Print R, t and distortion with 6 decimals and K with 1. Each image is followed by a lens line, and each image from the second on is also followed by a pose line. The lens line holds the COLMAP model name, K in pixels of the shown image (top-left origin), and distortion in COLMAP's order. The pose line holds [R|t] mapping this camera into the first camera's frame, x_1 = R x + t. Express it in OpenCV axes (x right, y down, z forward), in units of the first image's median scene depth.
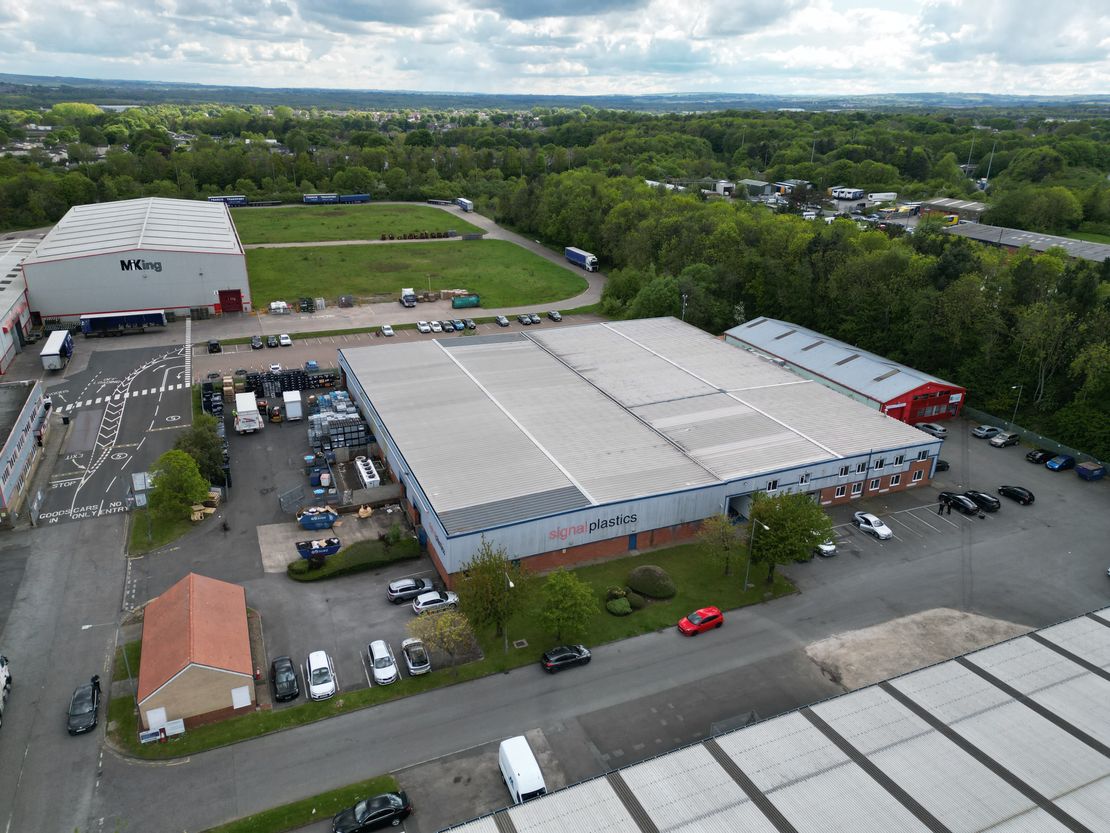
lens RADIAL K [[765.8, 0, 555.0], [0, 765.8, 416.5], [0, 0, 1]] dist [0.061211, -0.062771]
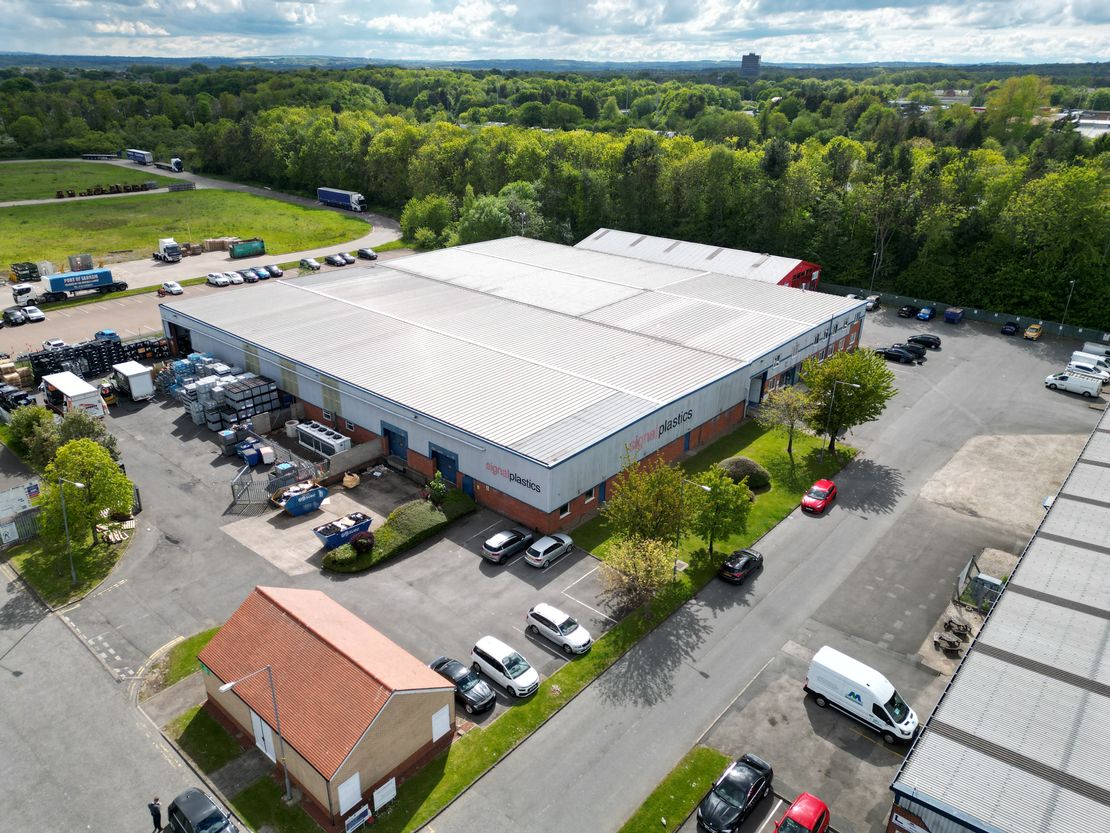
lens RADIAL K [[765.8, 0, 555.0], [0, 765.8, 416.5], [0, 0, 1]] dist [0.061211, -0.062771]
pose [[0.899359, -0.181207, 0.397891, -0.257753], [0.165670, 0.983445, 0.073413, 0.028268], [-0.404607, -0.000106, 0.914491, 0.158465]]
